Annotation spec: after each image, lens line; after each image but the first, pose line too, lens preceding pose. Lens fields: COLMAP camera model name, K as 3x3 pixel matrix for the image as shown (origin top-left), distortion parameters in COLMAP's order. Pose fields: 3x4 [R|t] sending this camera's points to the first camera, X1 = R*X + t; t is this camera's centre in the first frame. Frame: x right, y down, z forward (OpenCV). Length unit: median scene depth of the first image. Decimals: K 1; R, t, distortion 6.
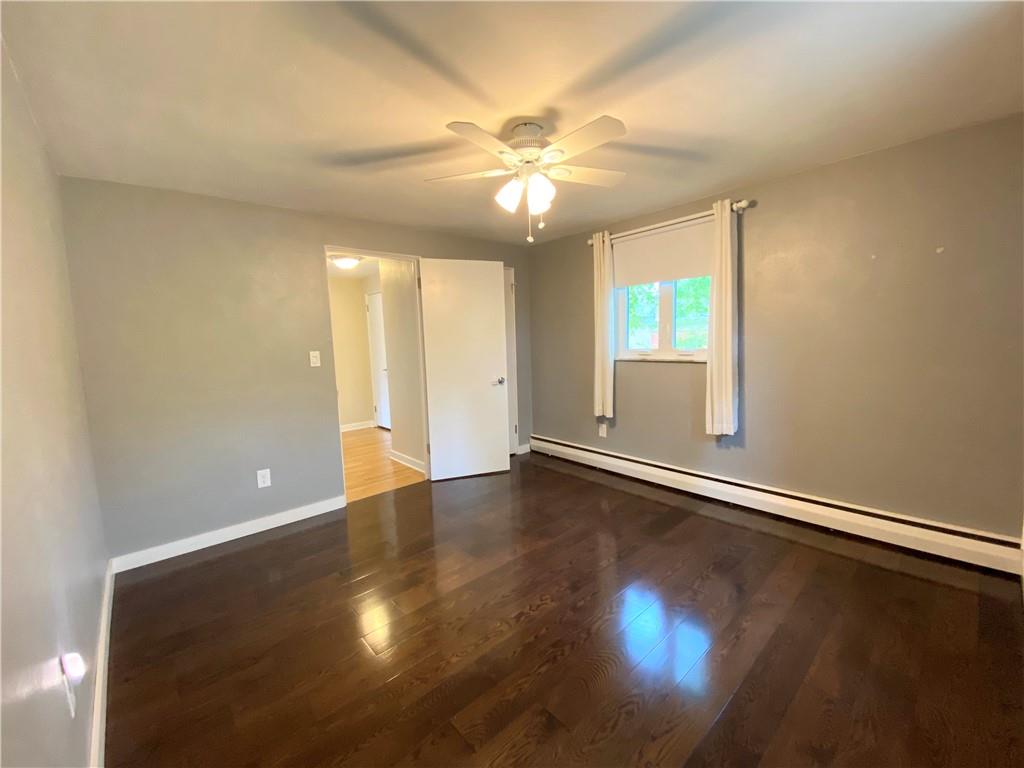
lens RADIAL K [[415.3, 0, 512.0], [0, 415.3, 384.0], [0, 0, 1]] dist [0.030998, -0.015641]
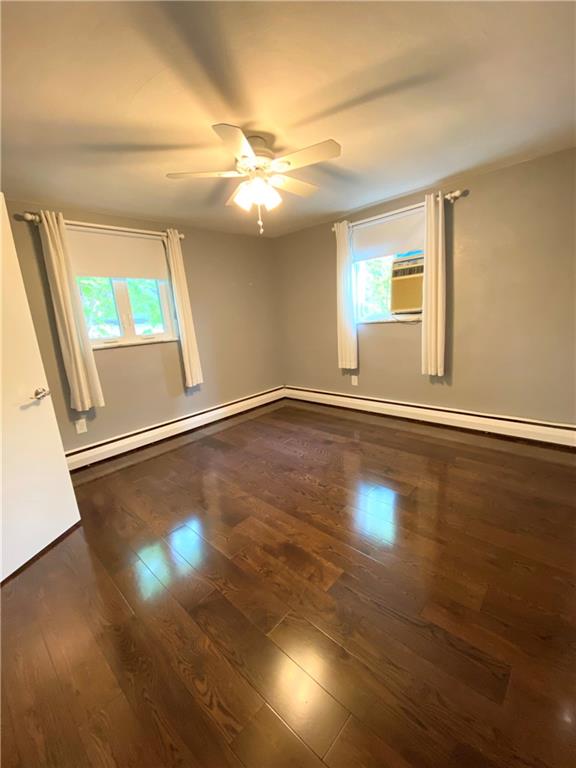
lens RADIAL K [[311.4, 0, 288.0], [0, 311.4, 384.0], [0, 0, 1]] dist [0.030998, -0.015641]
pose [[-0.088709, -0.168369, 0.981724, -0.973746], [0.191812, 0.964275, 0.182709, -0.044304], [-0.977414, 0.204514, -0.053244, 1.026108]]
